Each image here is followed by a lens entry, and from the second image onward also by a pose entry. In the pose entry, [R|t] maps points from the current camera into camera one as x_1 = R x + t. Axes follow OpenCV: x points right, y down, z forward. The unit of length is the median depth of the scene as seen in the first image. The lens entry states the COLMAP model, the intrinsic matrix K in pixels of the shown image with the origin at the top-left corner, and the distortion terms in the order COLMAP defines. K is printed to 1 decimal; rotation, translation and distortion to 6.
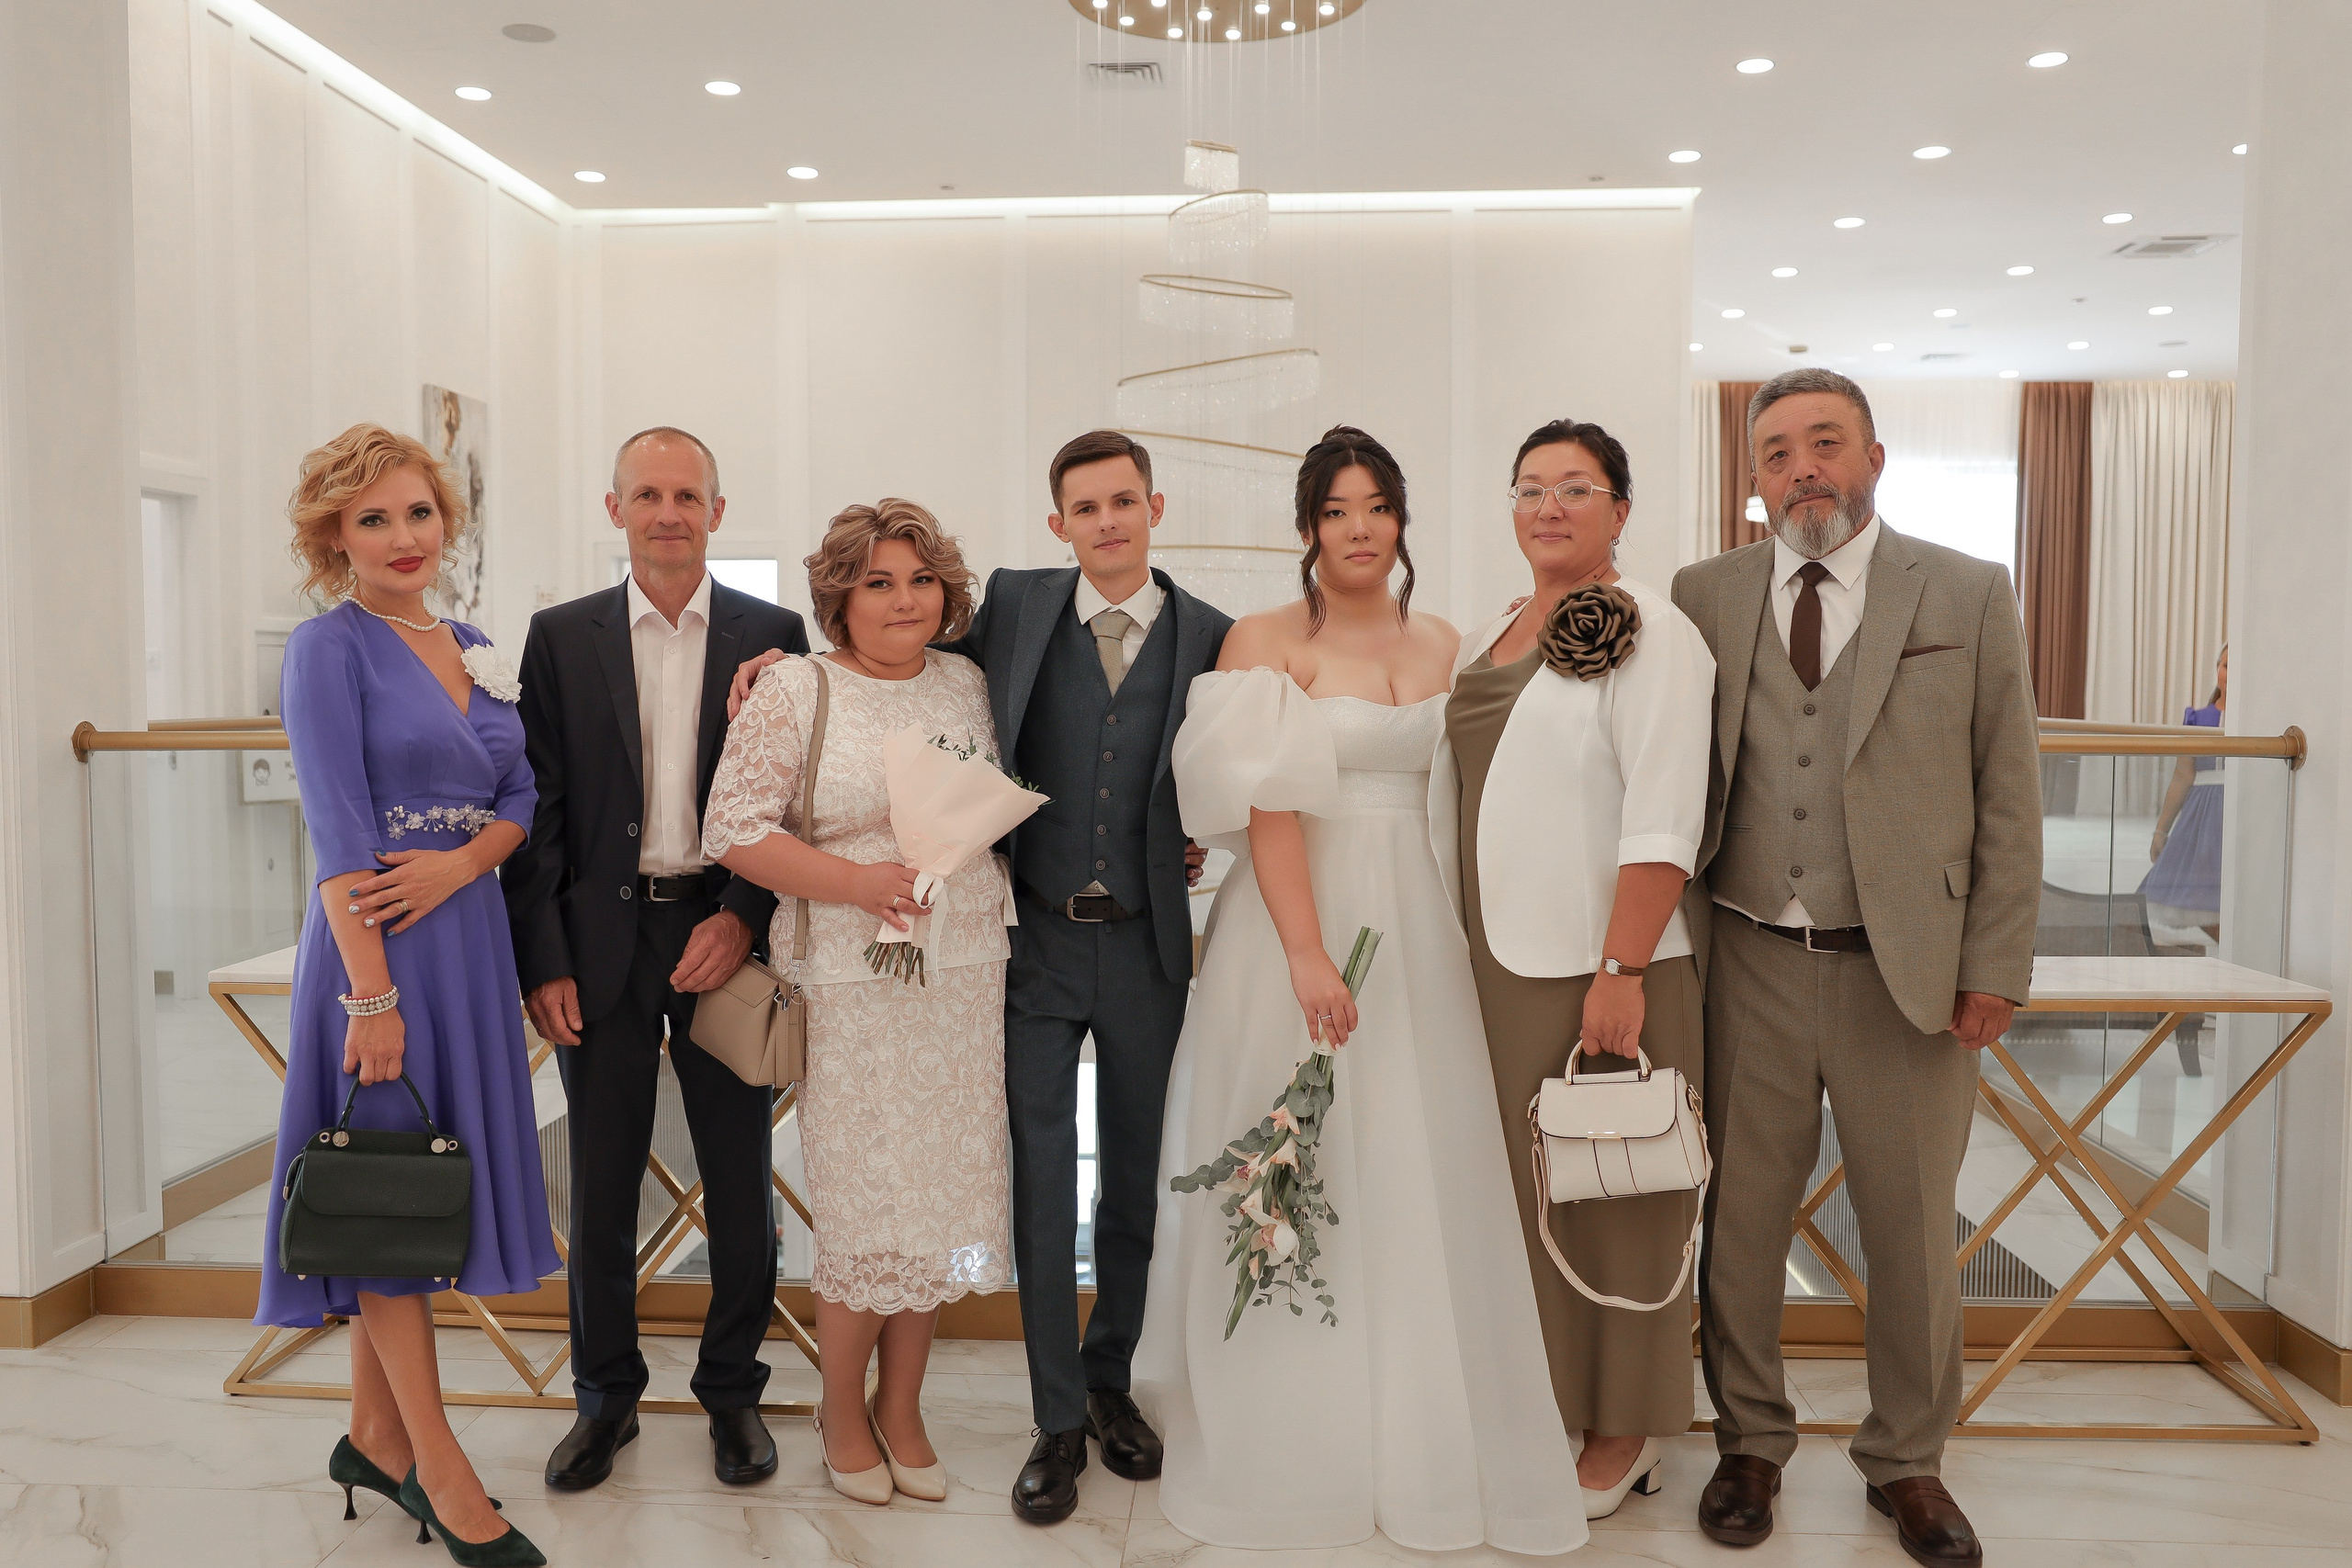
lens RADIAL K [[1851.4, 0, 1176.0], [0, 1851.4, 784.0], [0, 0, 1]] dist [0.000405, 0.003983]
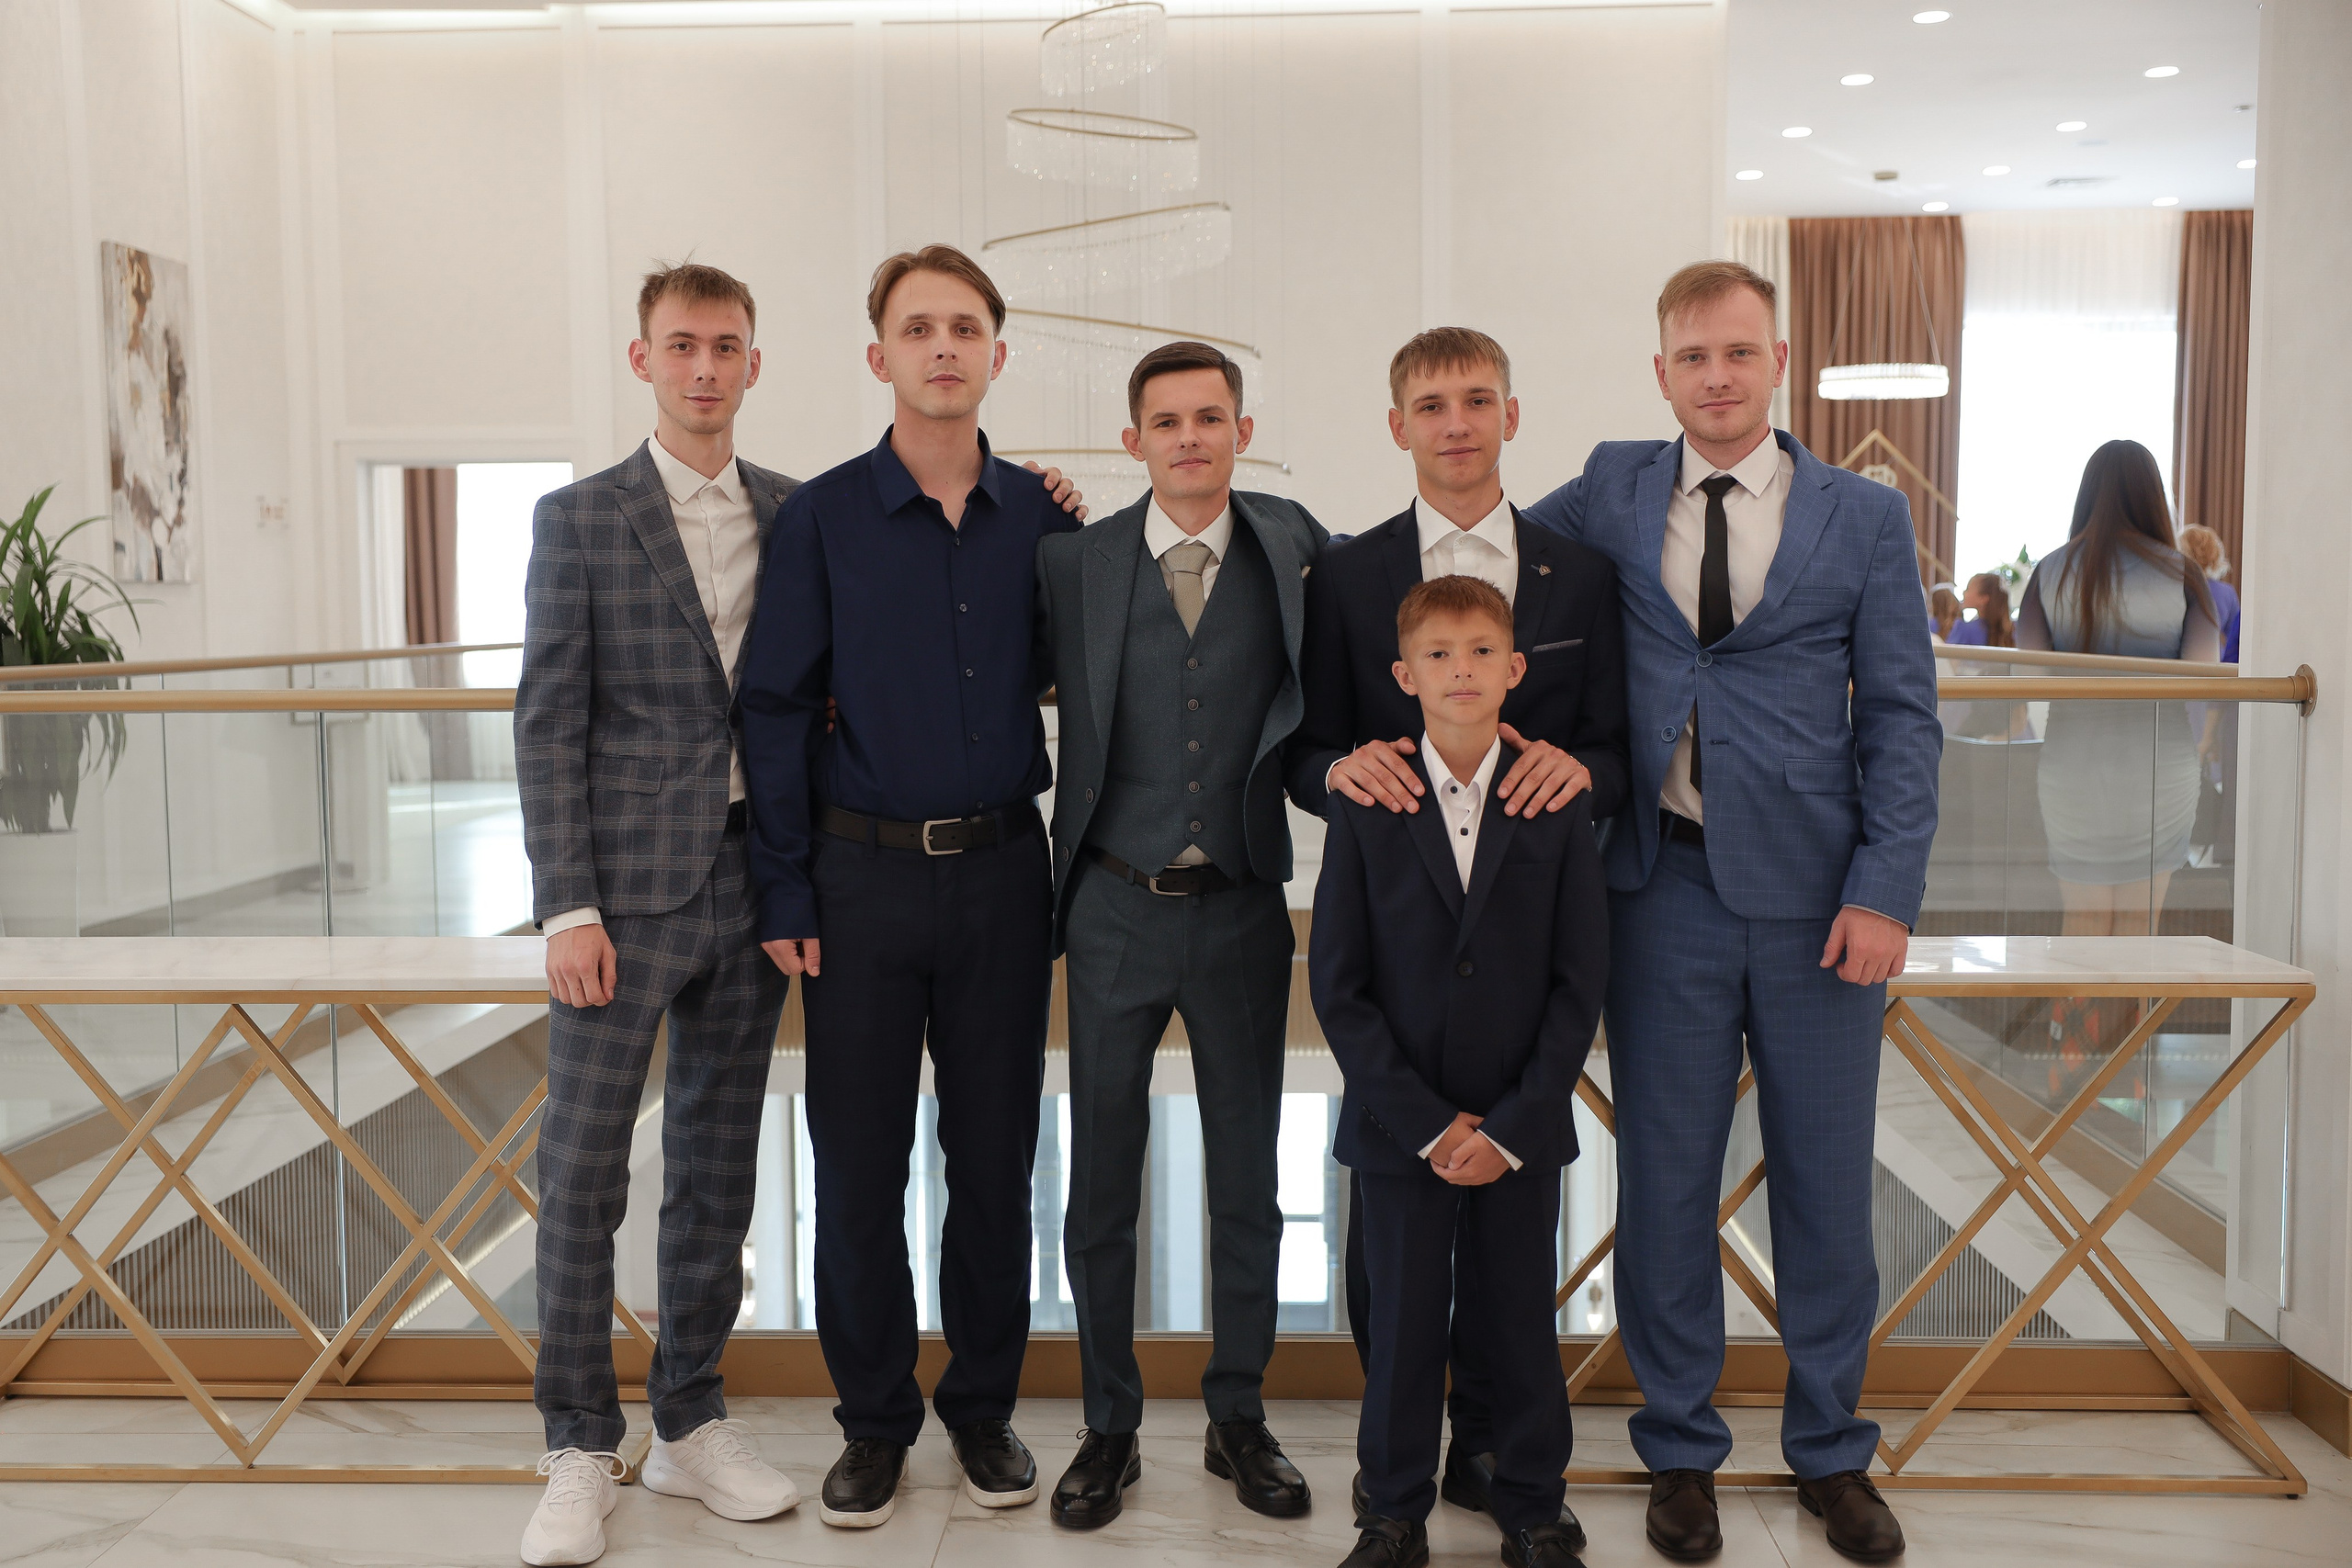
lens RADIAL K [[2497.7, 0, 1176.0], [0, 2497.7, 784.0], [0, 0, 1]] dist [0.096381, 0.000780]
pose [[0.999937, -0.009536, 0.005971, 0.044557], [0.009434, 0.999812, 0.016949, -0.000735], [-0.006132, -0.016892, 0.999839, -0.096727]]
